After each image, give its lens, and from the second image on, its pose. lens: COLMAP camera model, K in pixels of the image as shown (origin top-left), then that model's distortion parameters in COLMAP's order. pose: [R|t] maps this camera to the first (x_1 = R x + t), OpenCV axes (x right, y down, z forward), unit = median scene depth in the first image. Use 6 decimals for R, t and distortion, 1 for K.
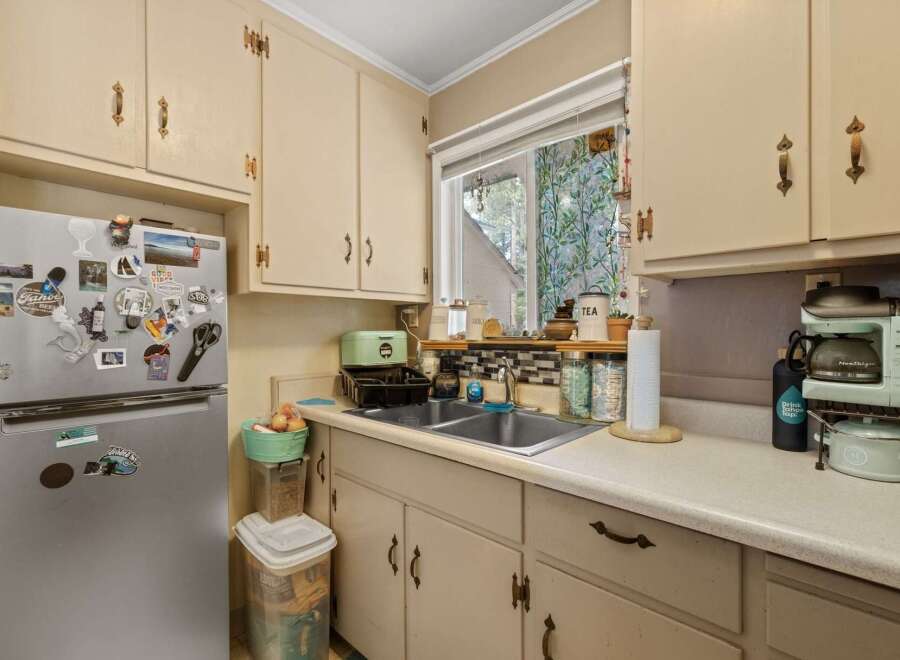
lens RADIAL K [[426.6, 0, 448.7], [0, 426.6, 330.2], [0, 0, 1]] dist [-0.003394, 0.001560]
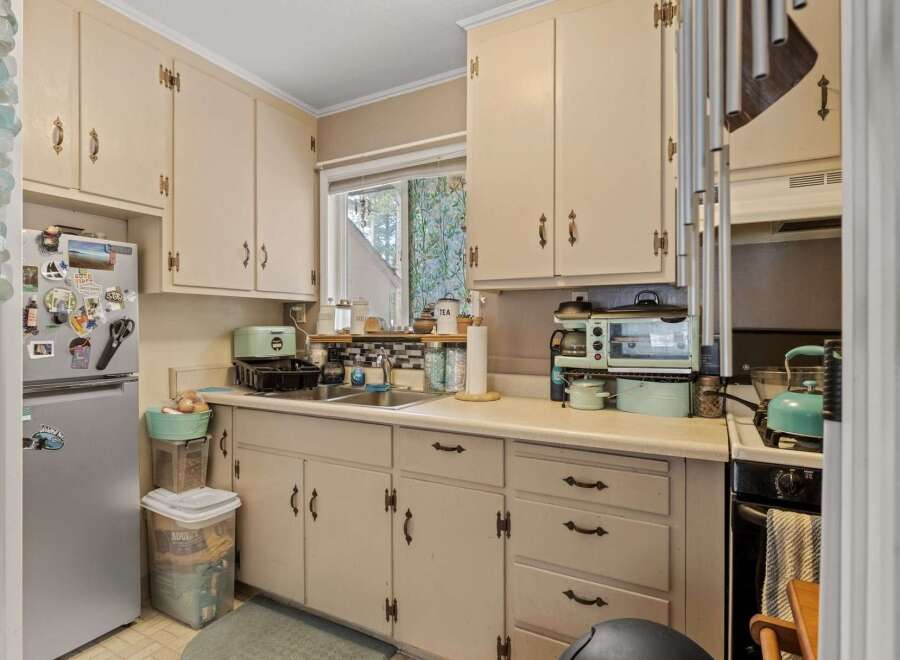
lens RADIAL K [[486.9, 0, 449.3], [0, 486.9, 326.8], [0, 0, 1]] dist [-0.005265, 0.000293]
pose [[0.967738, 0.002717, 0.251943, -0.044534], [-0.002976, 0.999995, 0.000648, 0.000481], [-0.251940, -0.001377, 0.967742, -0.492064]]
